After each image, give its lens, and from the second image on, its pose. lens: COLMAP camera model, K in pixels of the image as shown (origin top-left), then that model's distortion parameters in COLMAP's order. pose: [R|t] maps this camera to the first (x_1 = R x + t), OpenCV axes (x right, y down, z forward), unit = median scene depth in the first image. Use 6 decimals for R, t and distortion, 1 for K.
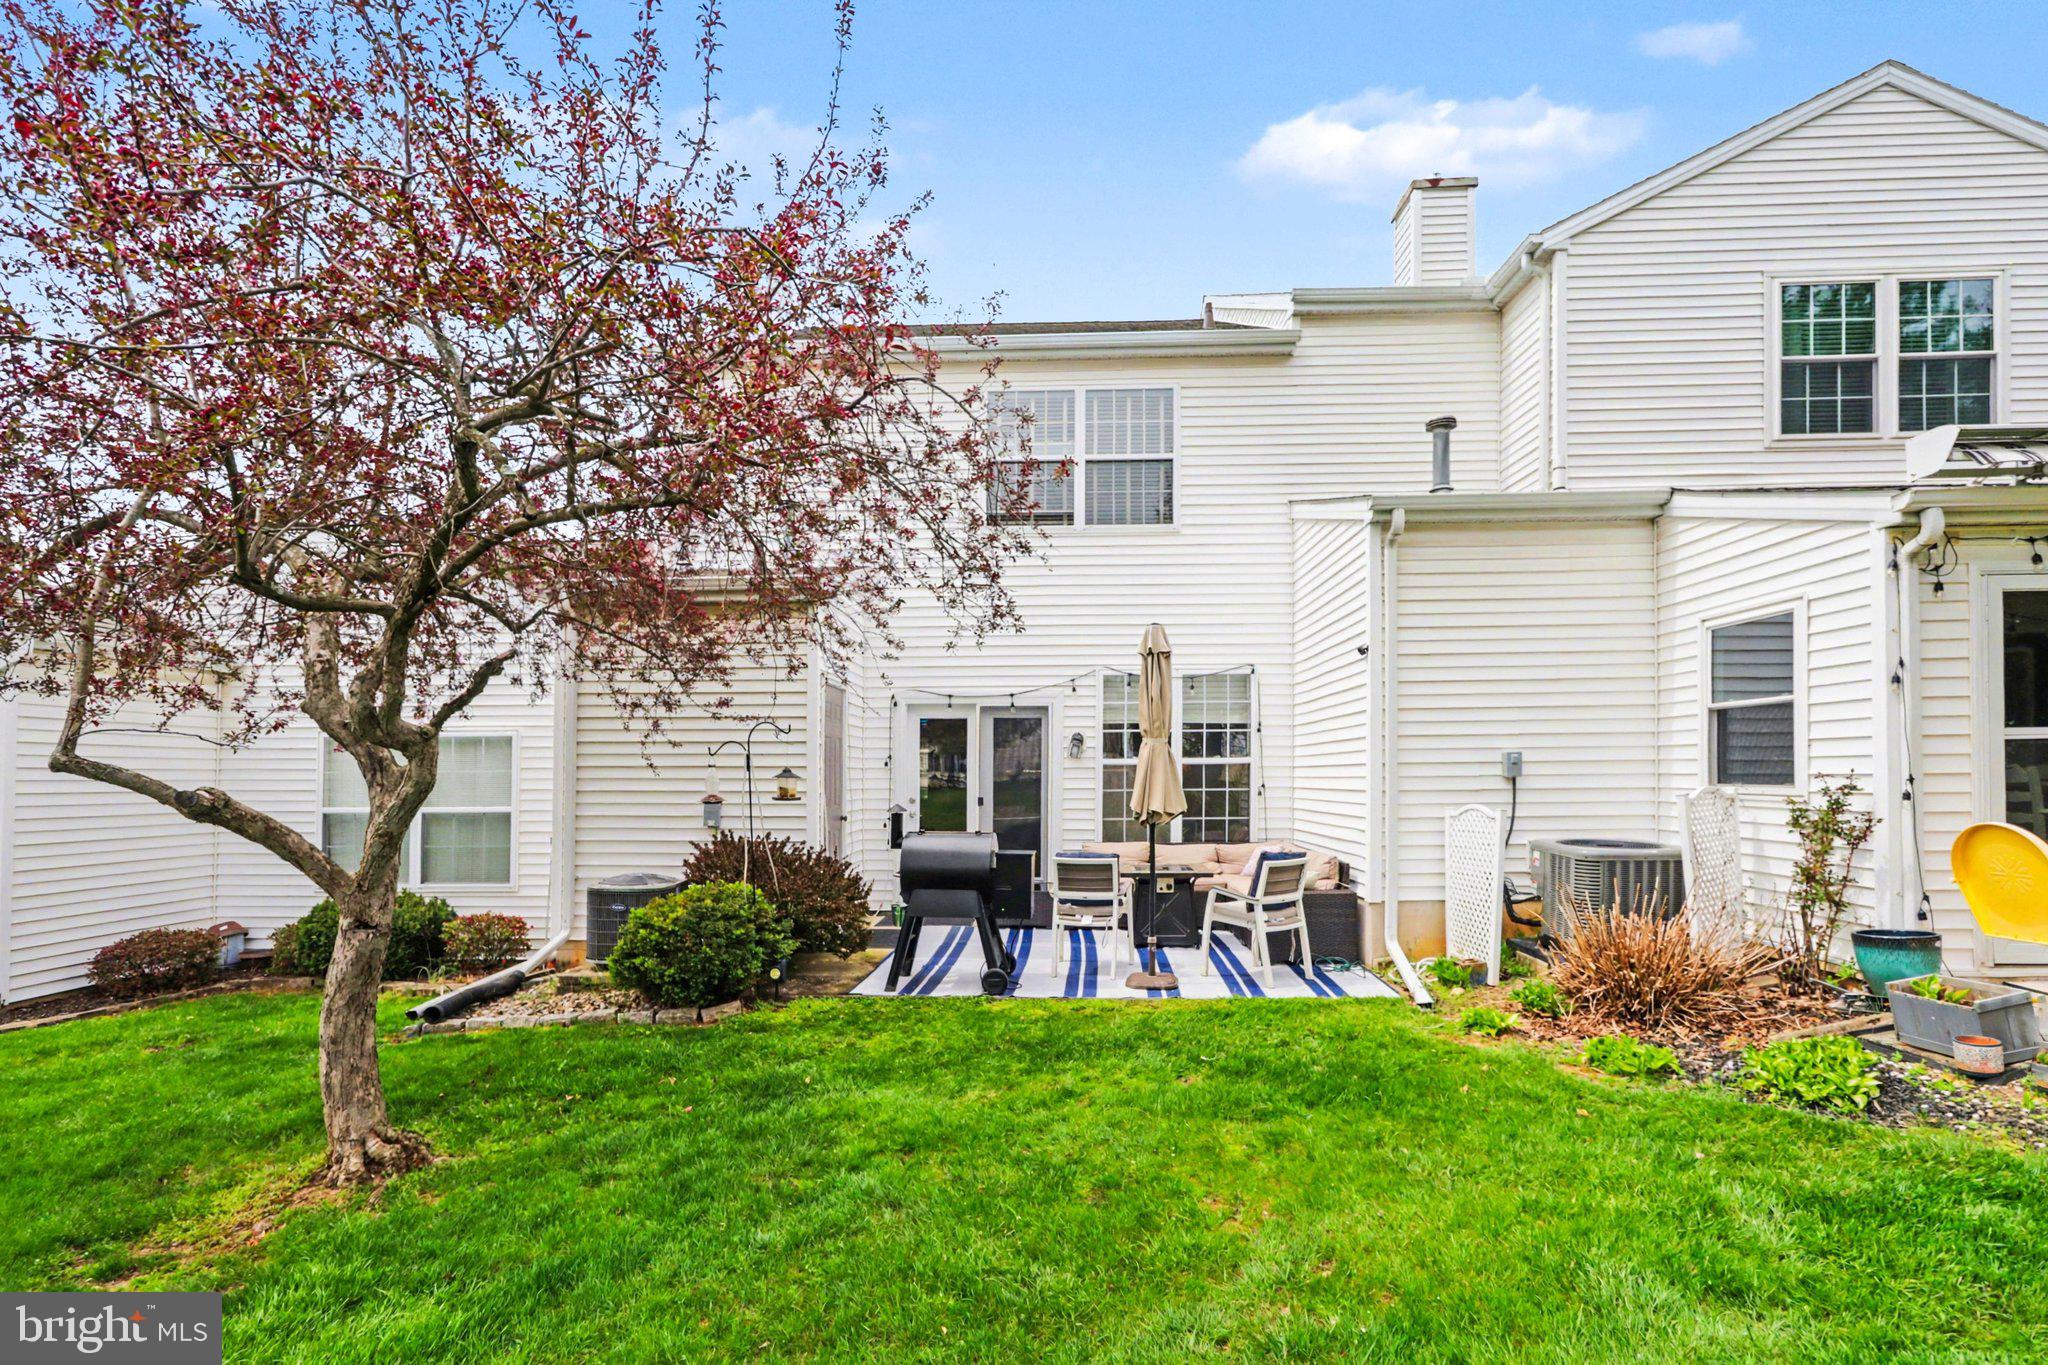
lens RADIAL K [[979.8, 0, 1023.4], [0, 979.8, 756.5], [0, 0, 1]] dist [-0.001544, -0.000297]
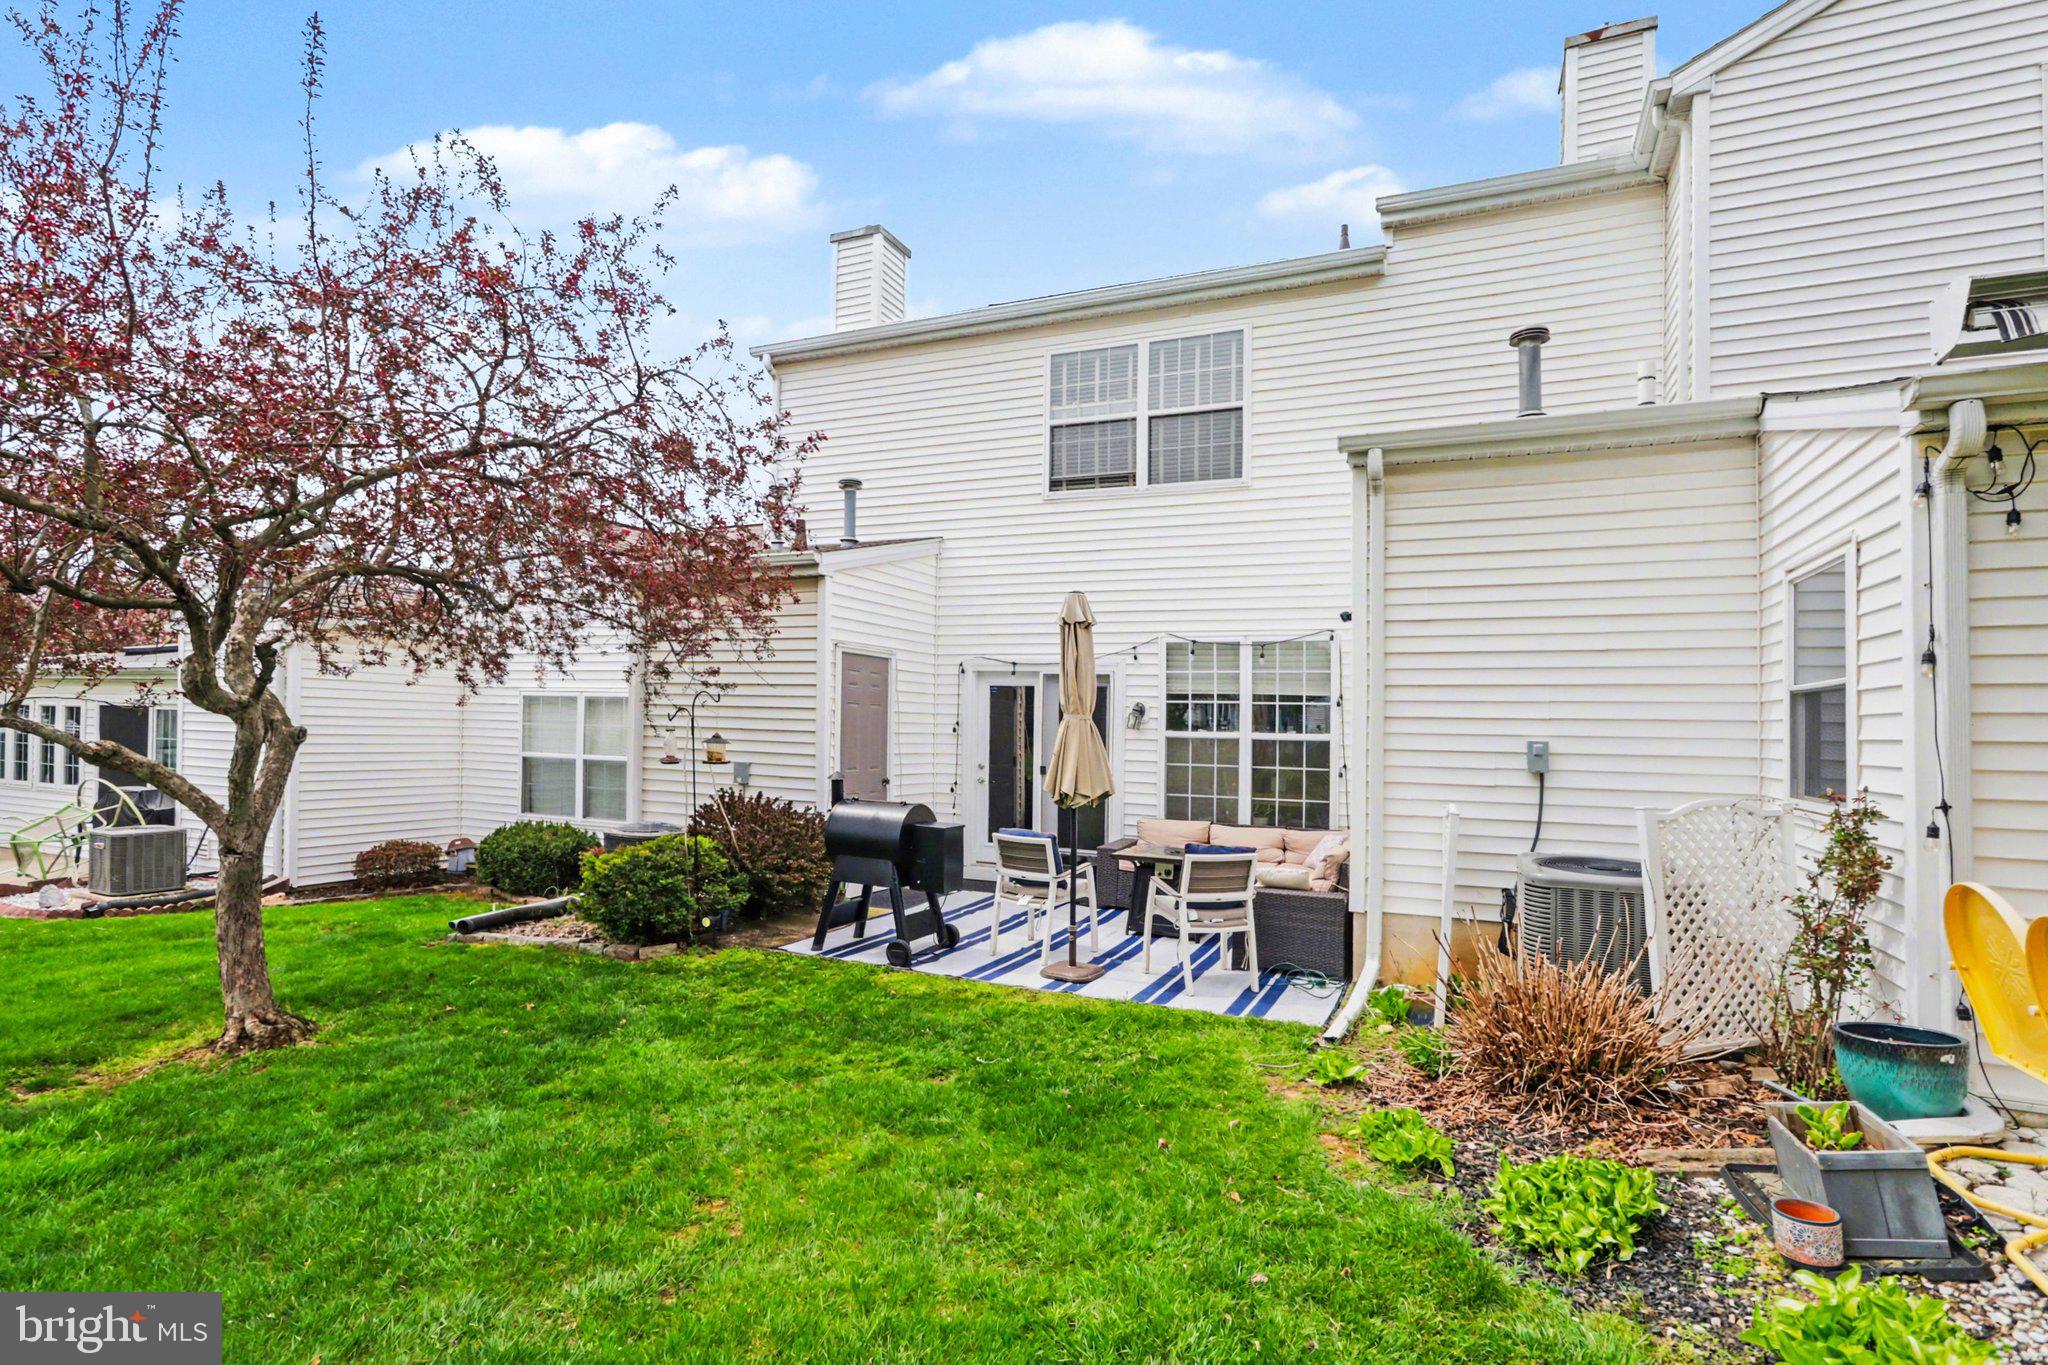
lens RADIAL K [[978.8, 0, 1018.7], [0, 978.8, 707.6], [0, 0, 1]] dist [0.000002, 0.000424]
pose [[0.928136, 0.021361, -0.371627, 0.378711], [-0.023712, 0.999717, -0.001756, -0.019113], [0.371485, 0.010442, 0.928380, 0.093961]]
